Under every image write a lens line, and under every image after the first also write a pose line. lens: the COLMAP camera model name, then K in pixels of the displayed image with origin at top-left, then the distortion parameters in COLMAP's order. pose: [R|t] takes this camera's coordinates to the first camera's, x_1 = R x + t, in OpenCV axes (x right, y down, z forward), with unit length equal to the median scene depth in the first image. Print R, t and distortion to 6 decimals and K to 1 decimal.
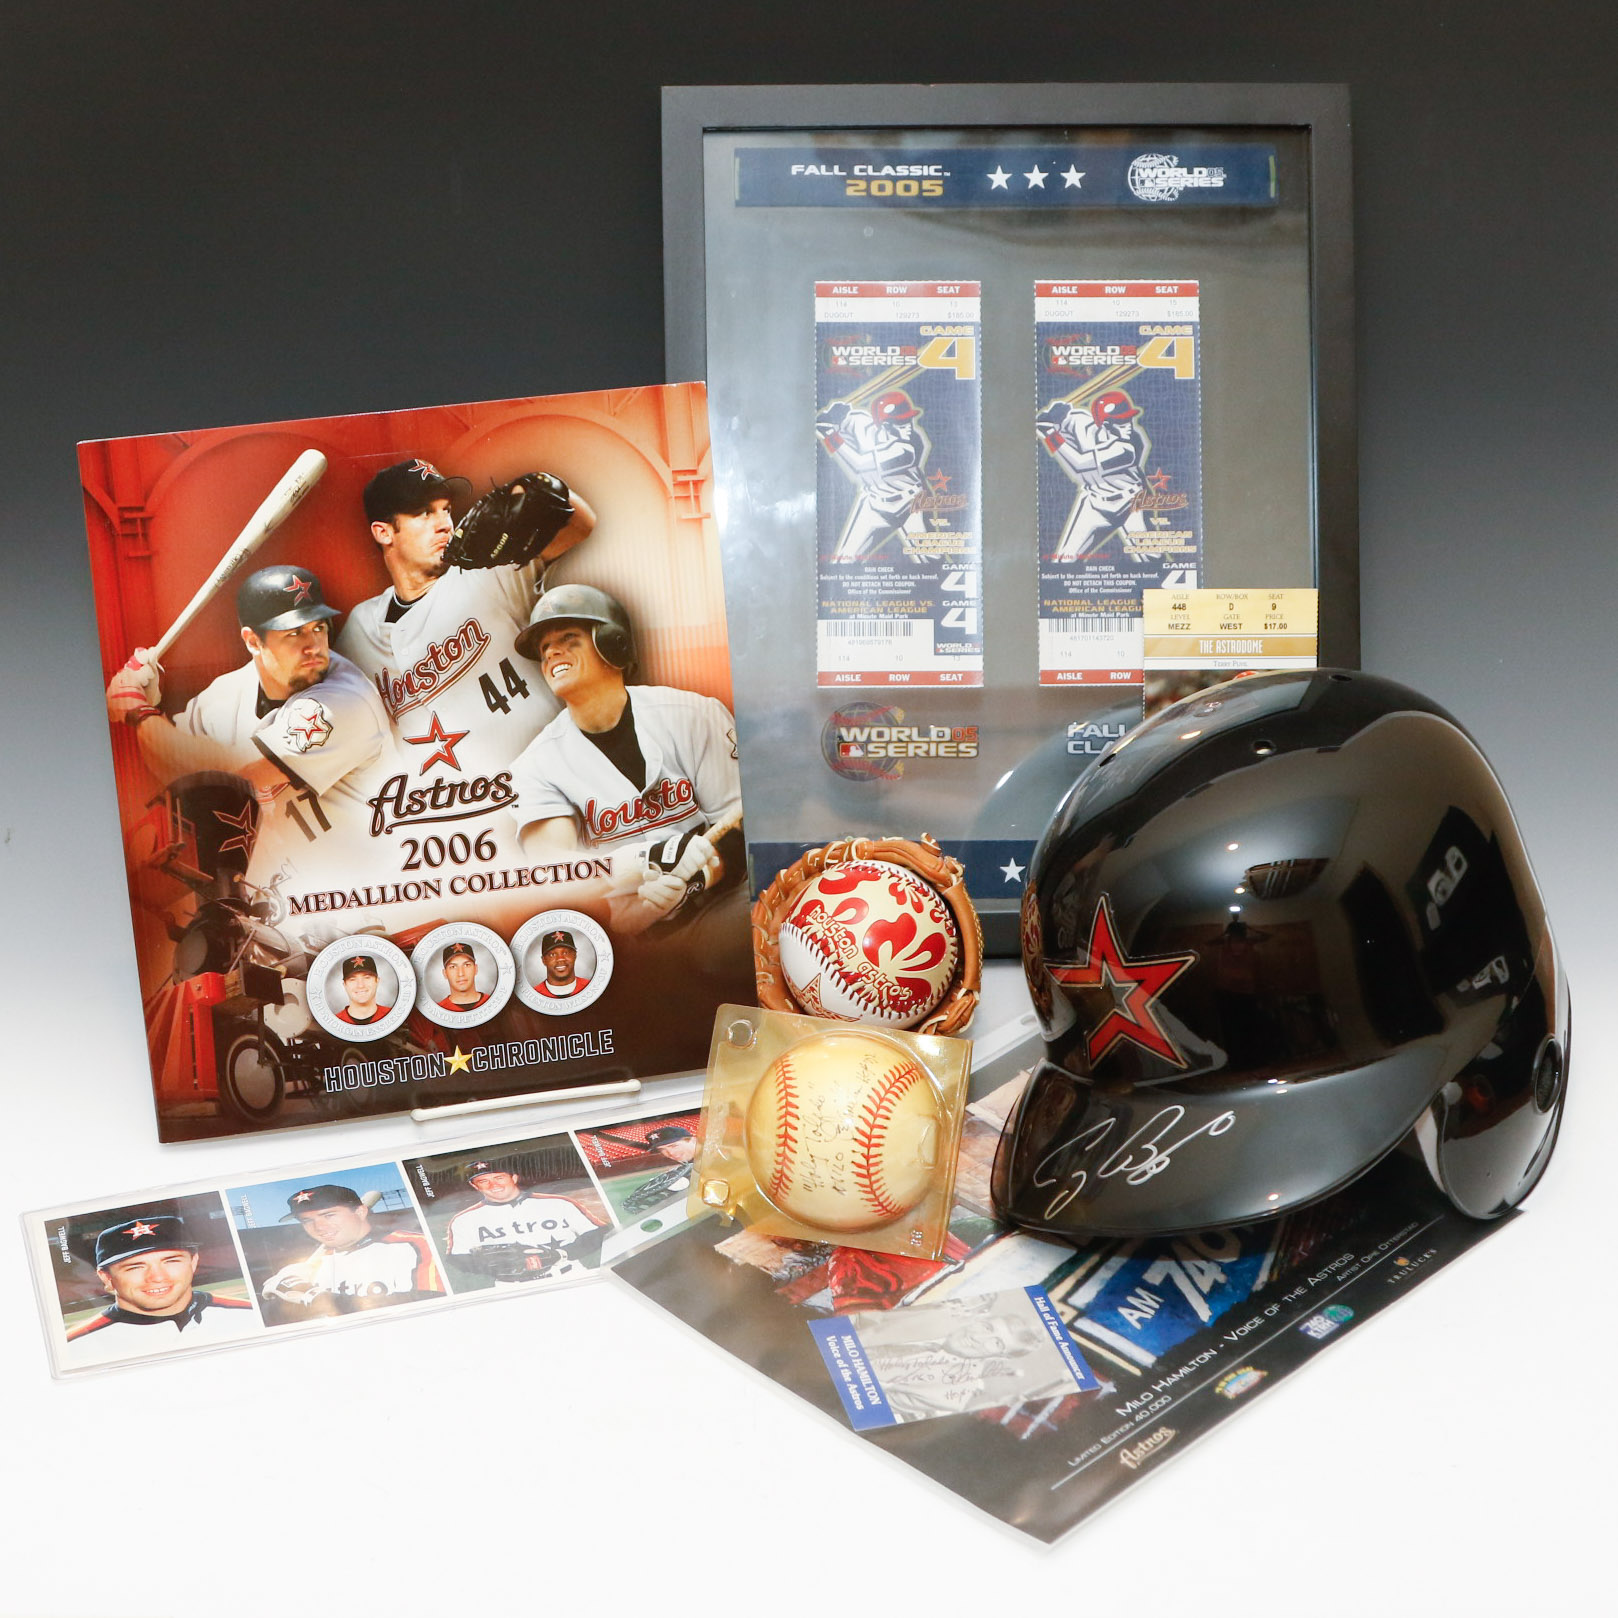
lens RADIAL K [[3447.5, 0, 809.0], [0, 3447.5, 809.0], [0, 0, 1]] dist [-0.133225, -0.157928]
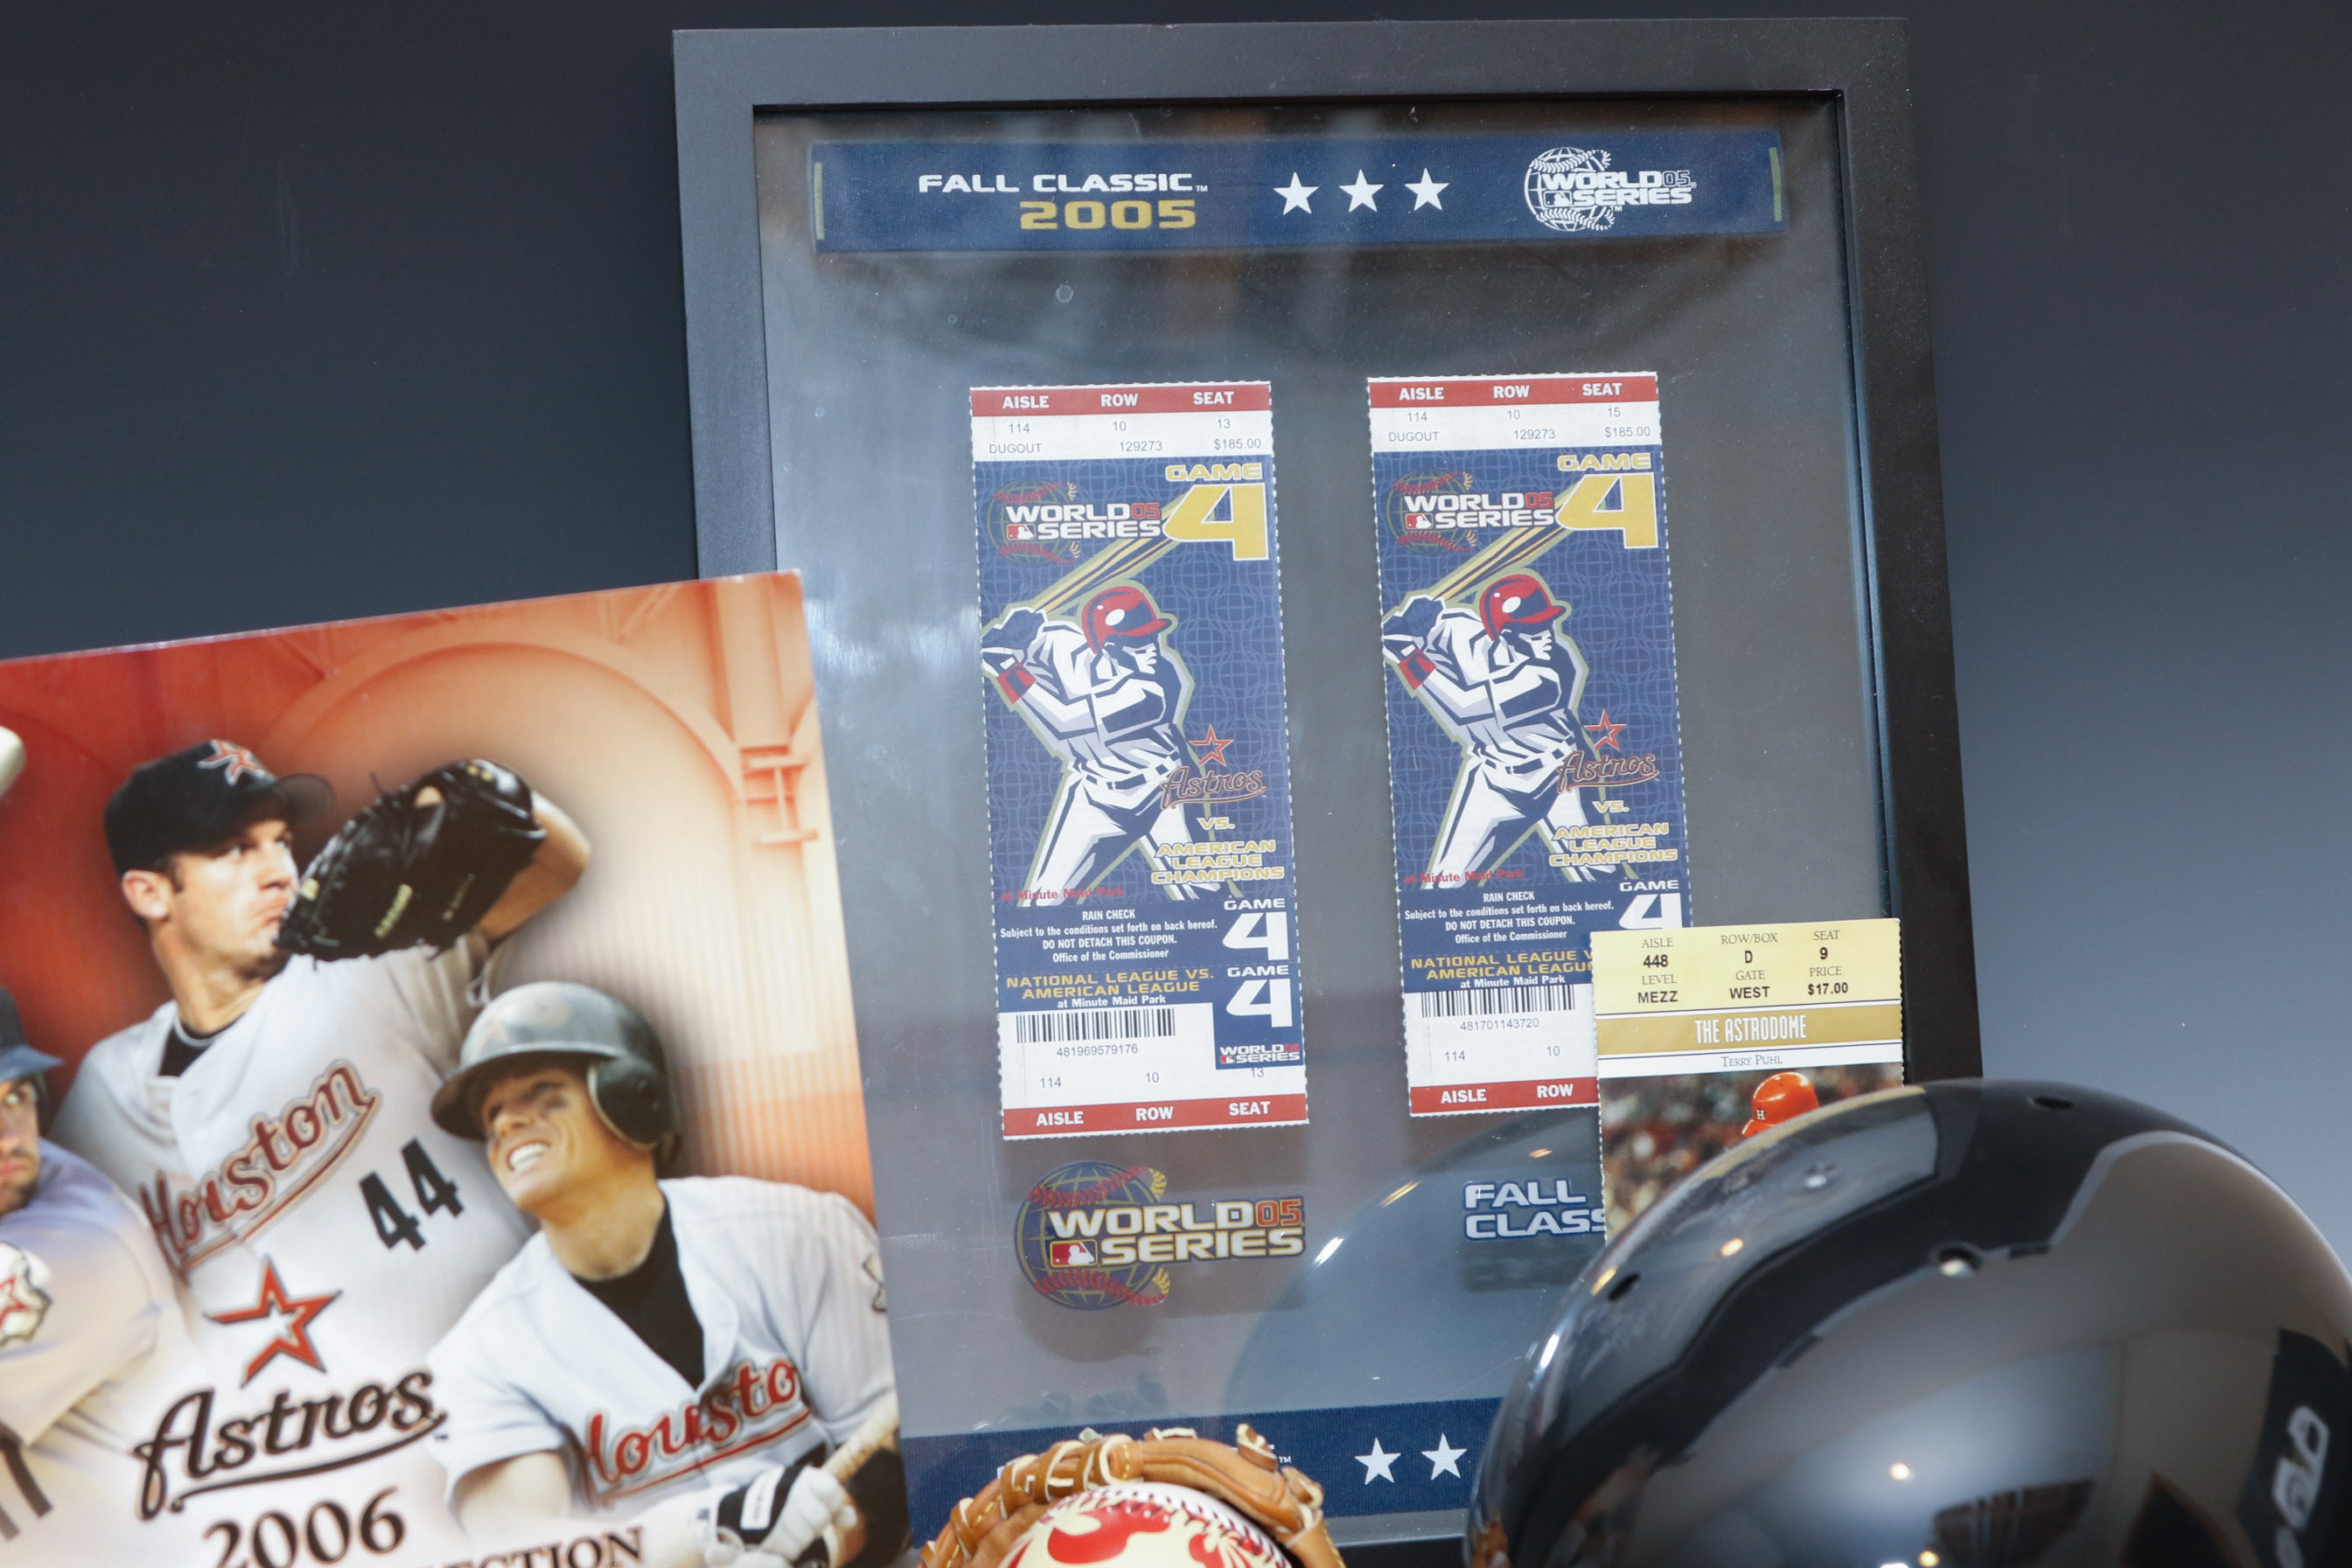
lens RADIAL K [[3695.2, 0, 1221.3], [0, 3695.2, 781.9], [0, 0, 1]] dist [-0.032216, 0.059121]
pose [[0.990112, -0.033518, 0.136213, -0.043170], [0.044008, 0.996231, -0.074742, -0.049300], [-0.133194, 0.079998, 0.987856, 0.452528]]
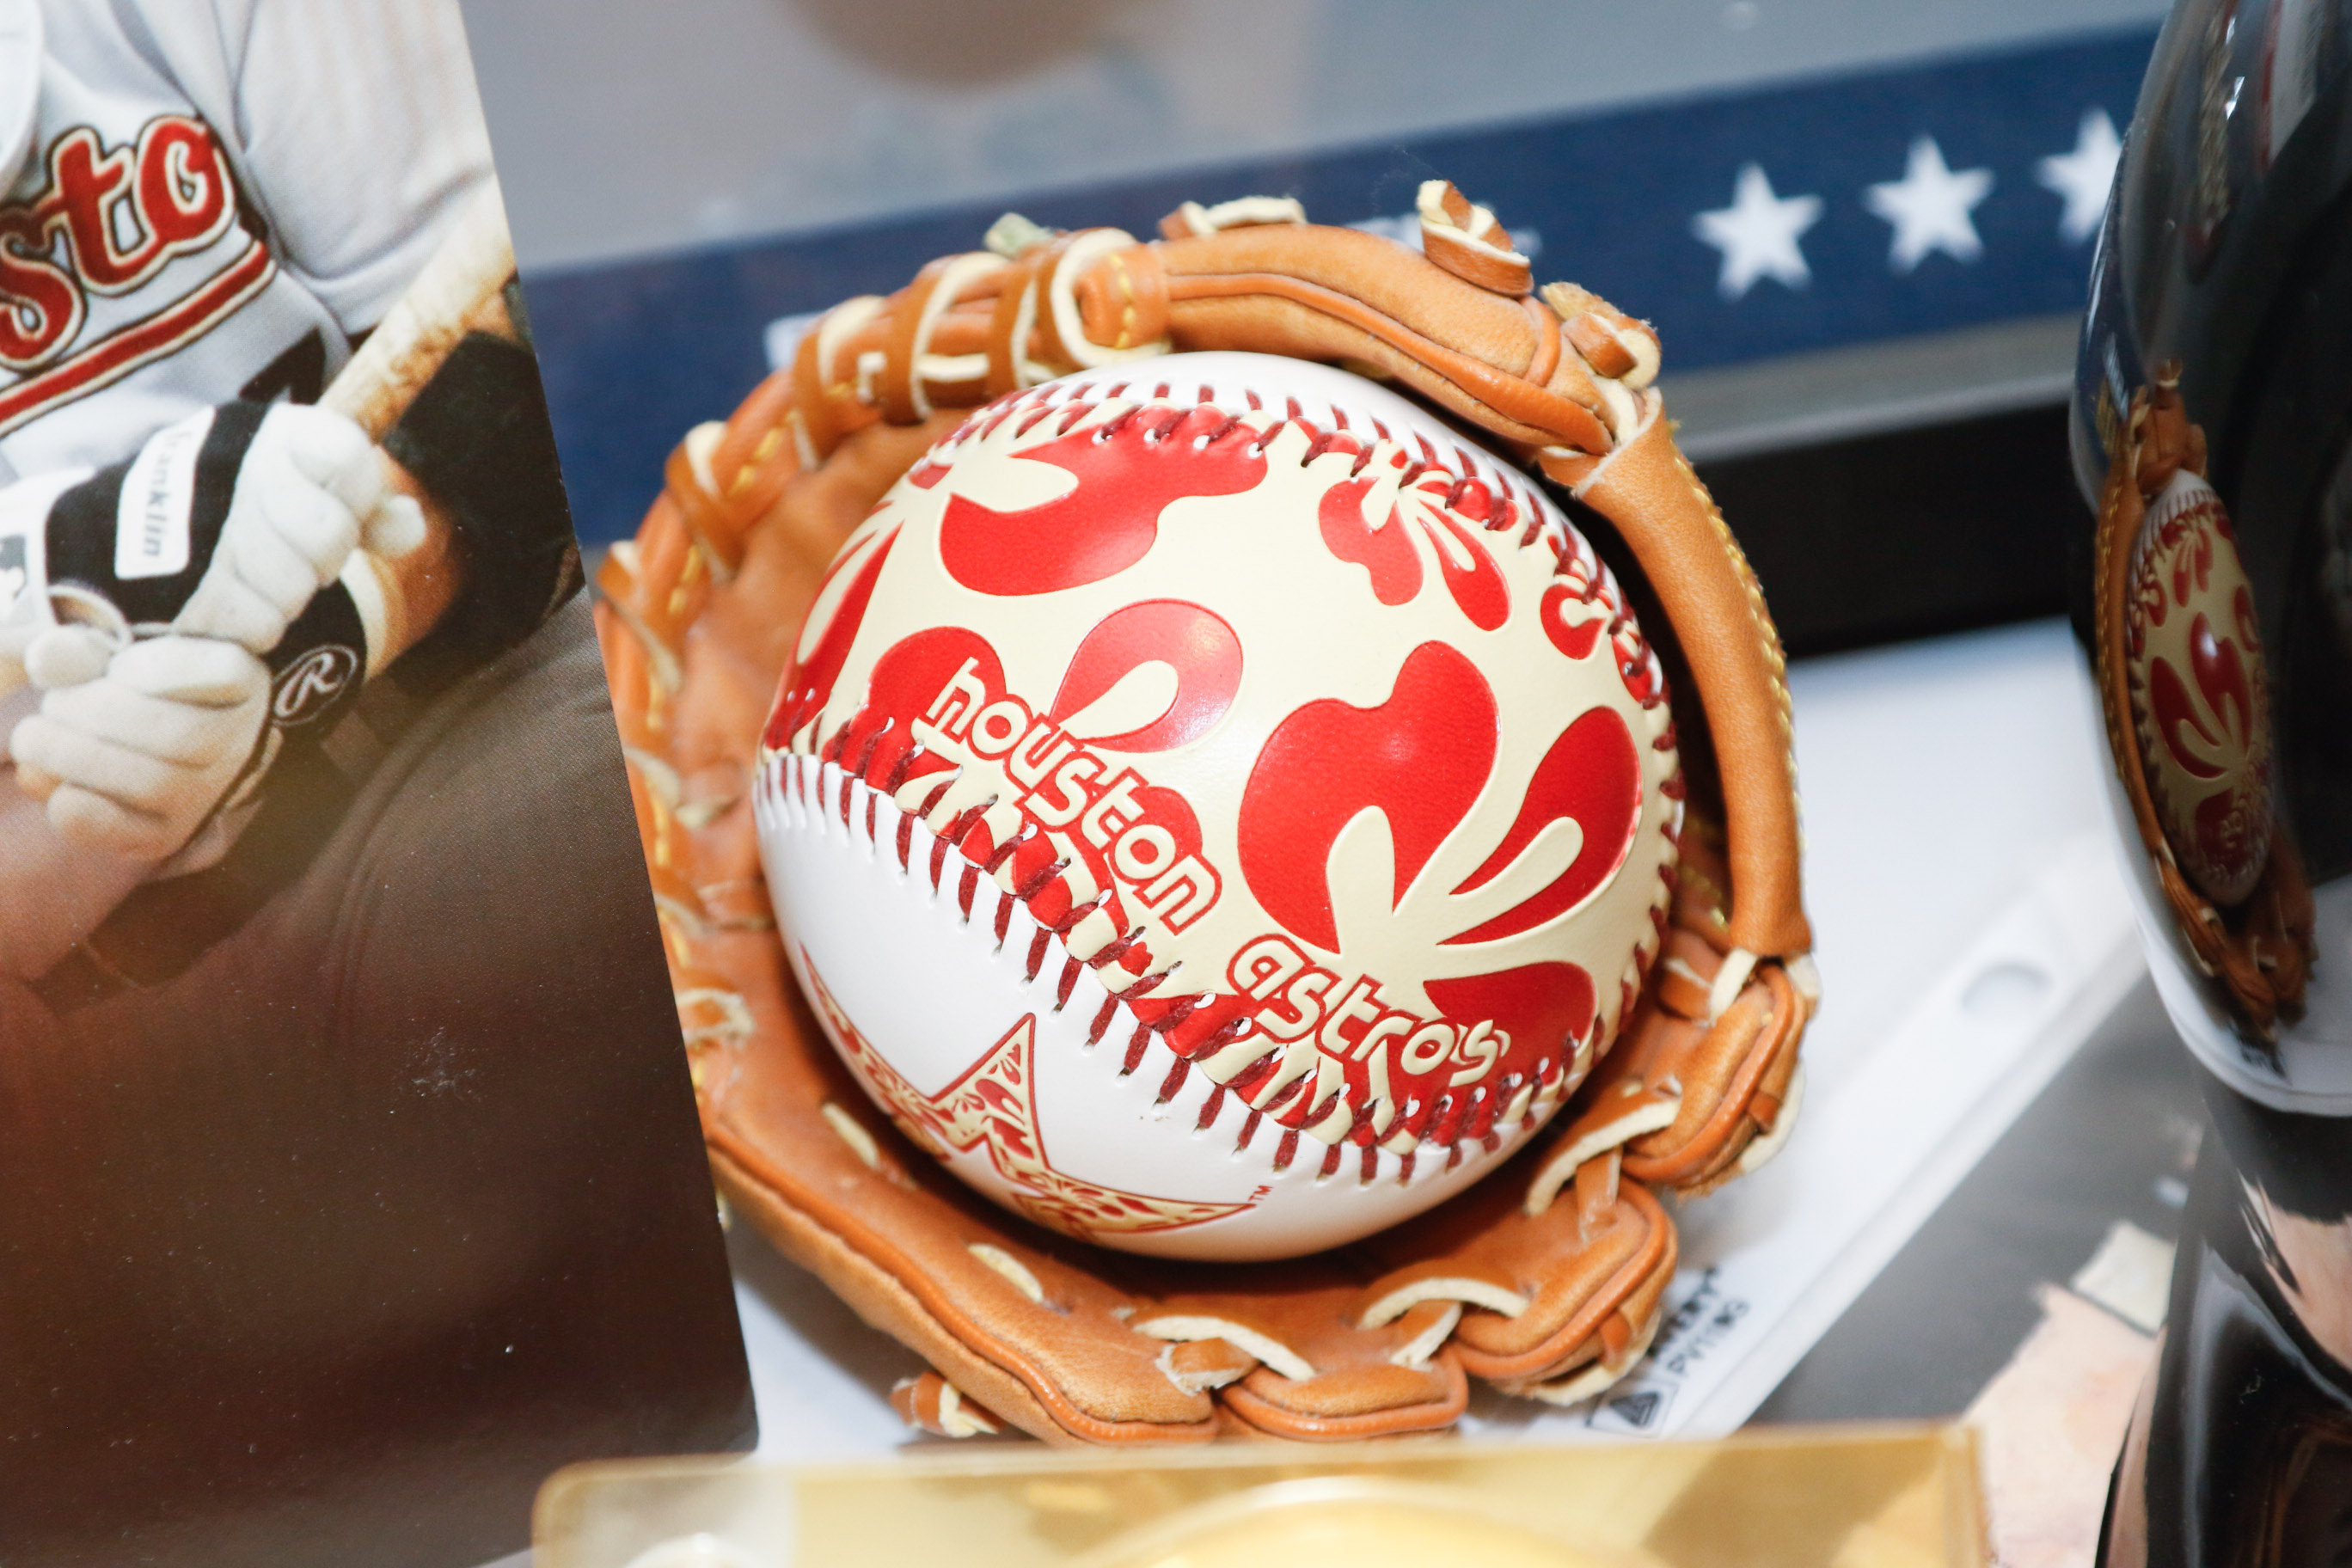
lens RADIAL K [[7642.1, 0, 1176.0], [0, 7642.1, 784.0], [0, 0, 1]] dist [0.180264, -0.067184]
pose [[0.981048, -0.147534, 0.125617, -0.040366], [0.120942, 0.972731, 0.197906, -0.048021], [-0.151389, -0.178963, 0.972139, 0.591142]]
